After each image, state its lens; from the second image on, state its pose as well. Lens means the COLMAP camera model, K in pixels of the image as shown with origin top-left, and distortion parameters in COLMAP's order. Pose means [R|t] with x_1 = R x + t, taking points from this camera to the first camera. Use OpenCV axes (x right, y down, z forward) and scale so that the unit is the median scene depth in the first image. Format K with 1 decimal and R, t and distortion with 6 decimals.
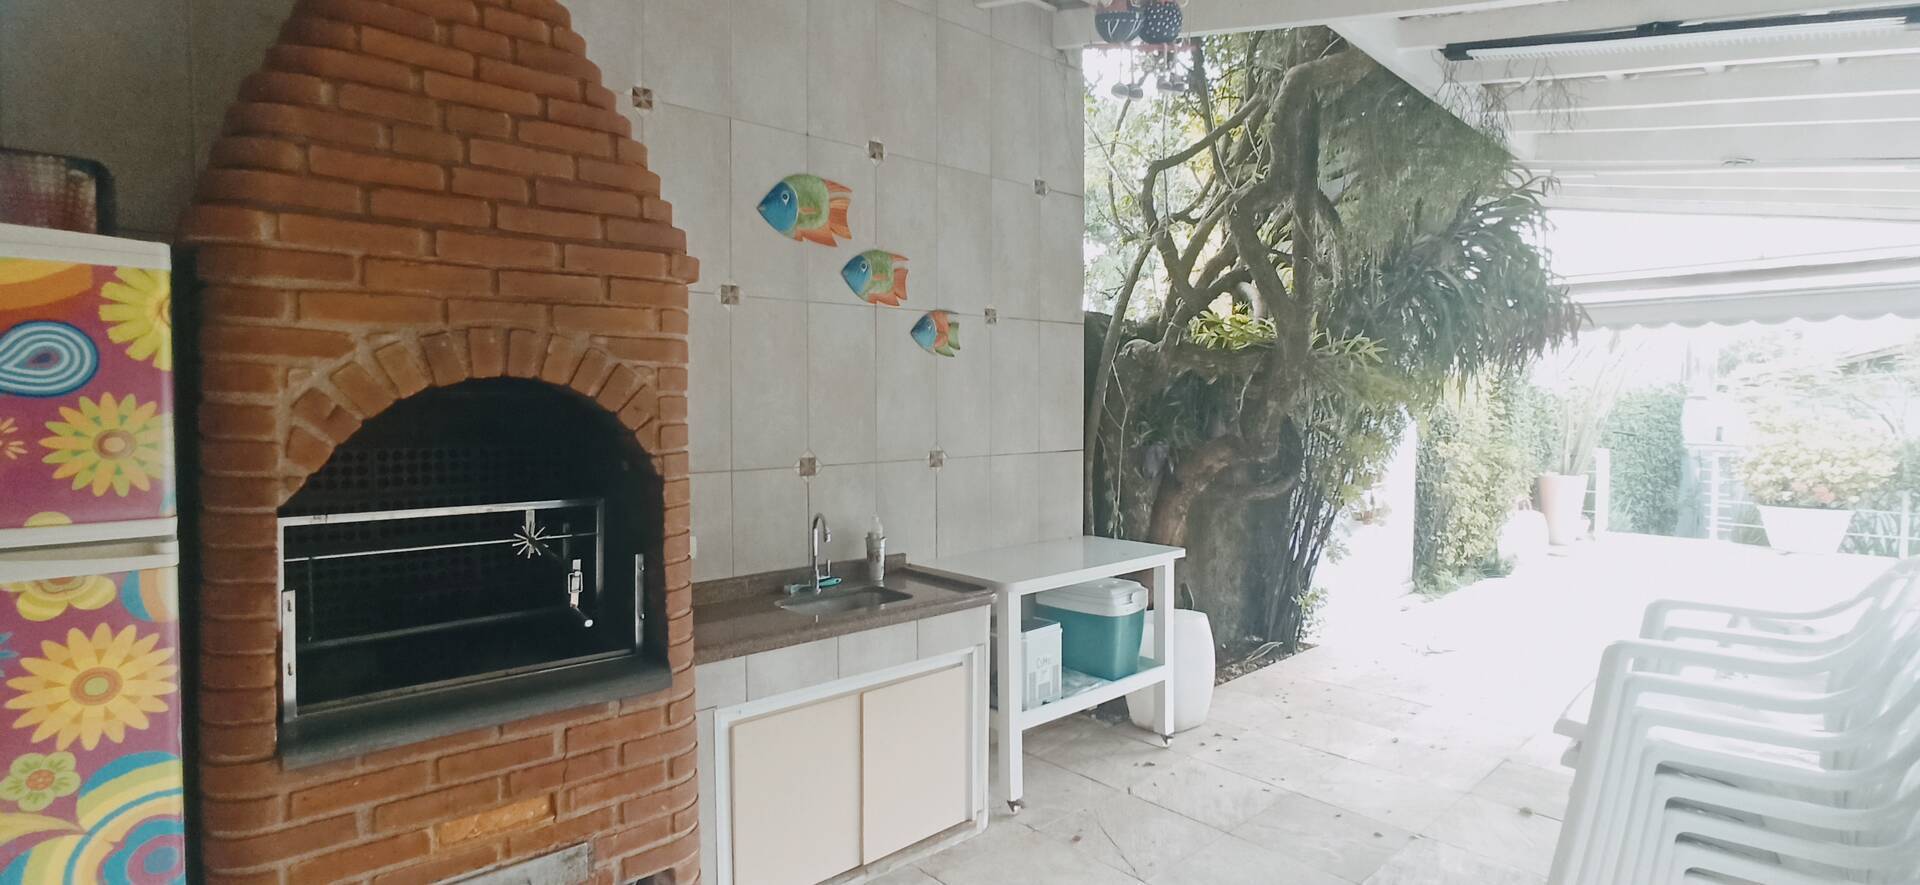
lens RADIAL K [[889.2, 0, 974.8], [0, 889.2, 429.1], [0, 0, 1]] dist [-0.059730, 0.046788]
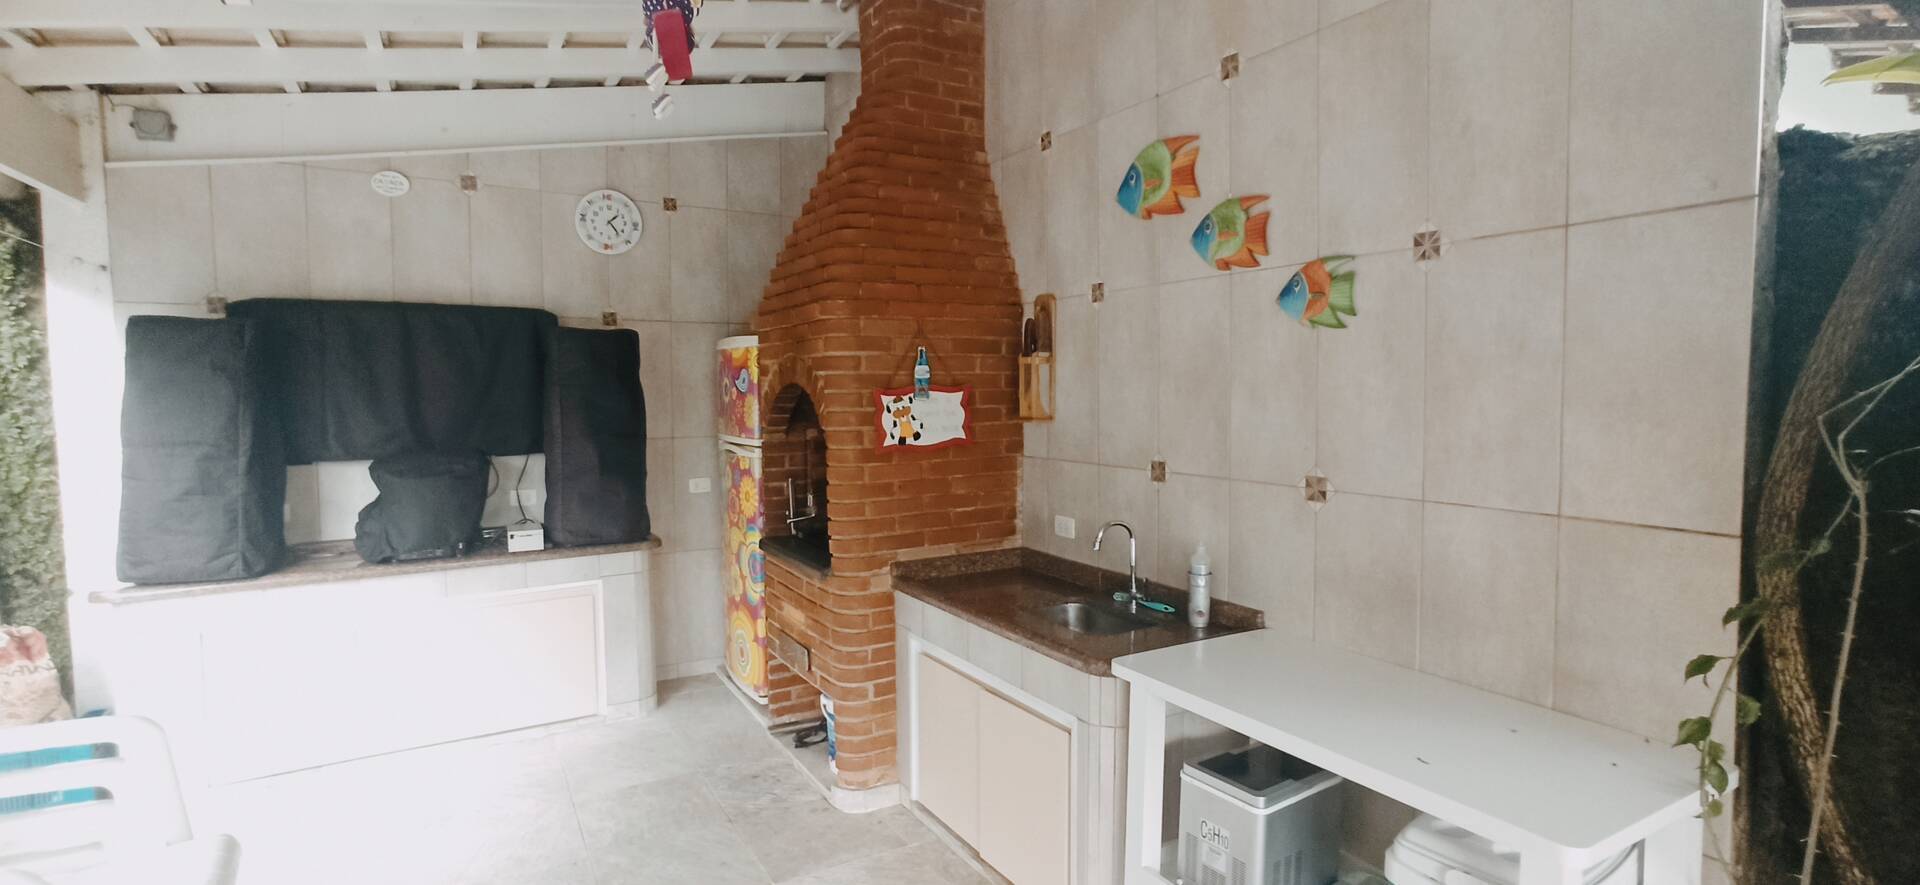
lens RADIAL K [[889.2, 0, 974.8], [0, 889.2, 429.1], [0, 0, 1]] dist [-0.059730, 0.046788]
pose [[-0.198970, 0.047051, -0.978875, 0.688009], [-0.029253, 0.998117, 0.053922, -0.040554], [0.979569, 0.039364, -0.197219, 0.956291]]
